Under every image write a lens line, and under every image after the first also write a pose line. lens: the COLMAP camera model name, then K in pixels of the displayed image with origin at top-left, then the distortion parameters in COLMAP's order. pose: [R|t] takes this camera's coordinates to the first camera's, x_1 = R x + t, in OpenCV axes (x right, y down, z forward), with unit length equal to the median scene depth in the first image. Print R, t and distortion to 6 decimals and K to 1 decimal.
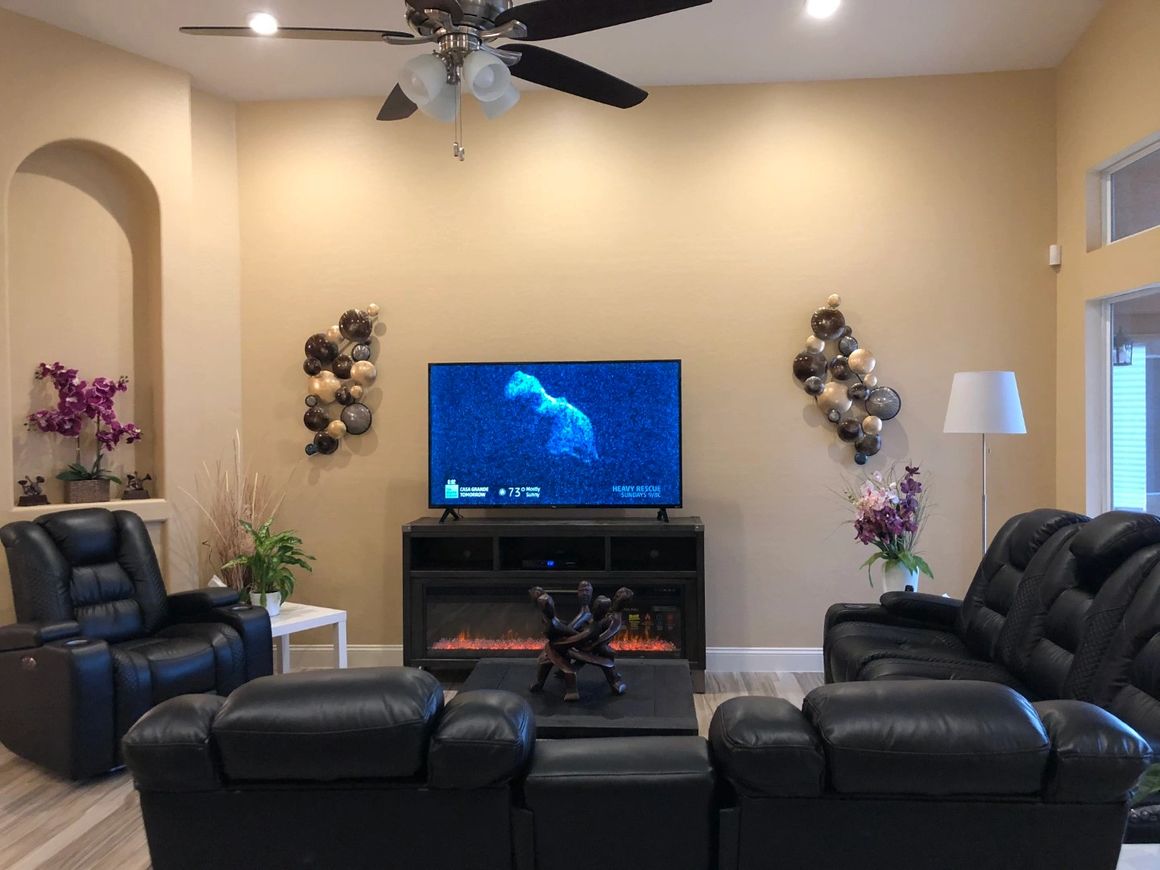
lens RADIAL K [[961.8, 0, 584.9], [0, 961.8, 435.6], [0, 0, 1]] dist [0.055318, -0.039334]
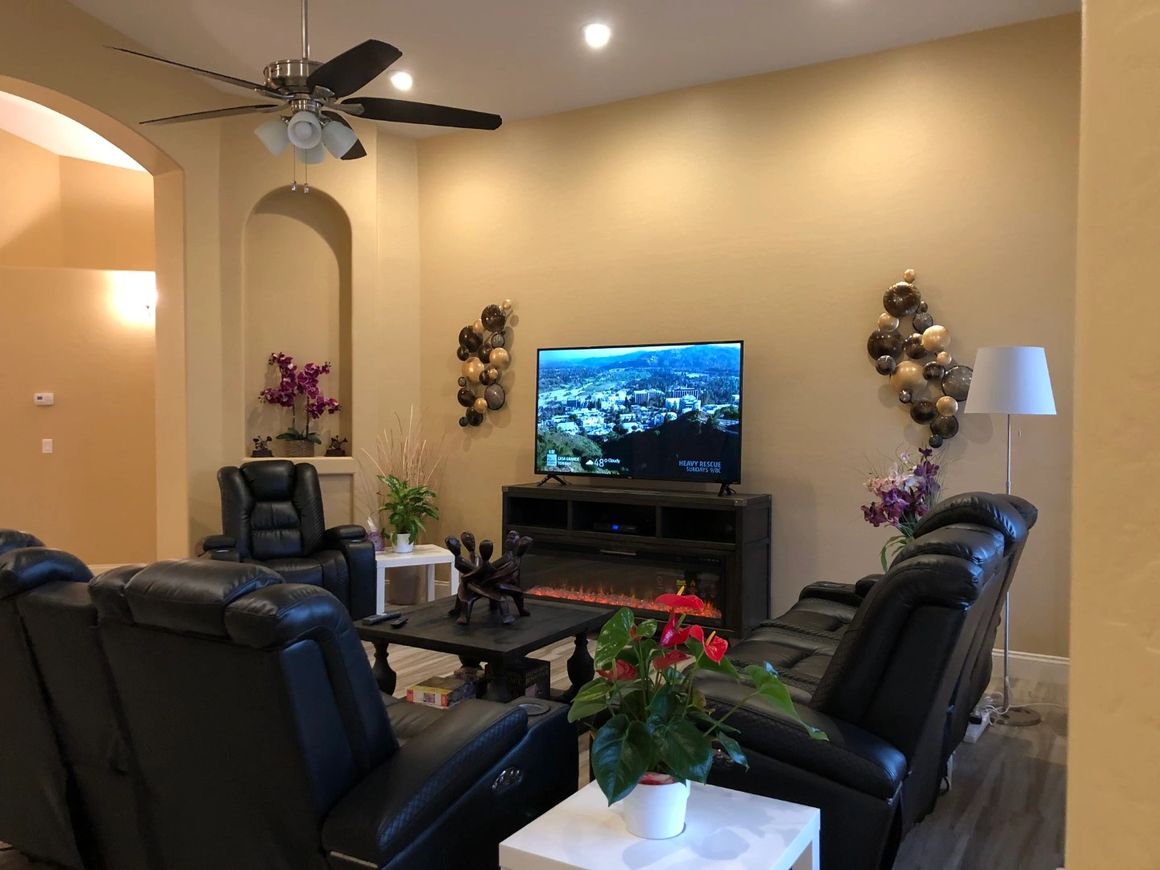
lens RADIAL K [[961.8, 0, 582.4], [0, 961.8, 432.7], [0, 0, 1]] dist [0.055318, -0.039334]
pose [[0.892853, 0.023488, -0.449736, 0.413547], [-0.019618, 0.999720, 0.013263, 0.009659], [0.449921, -0.003019, 0.893063, -0.006318]]
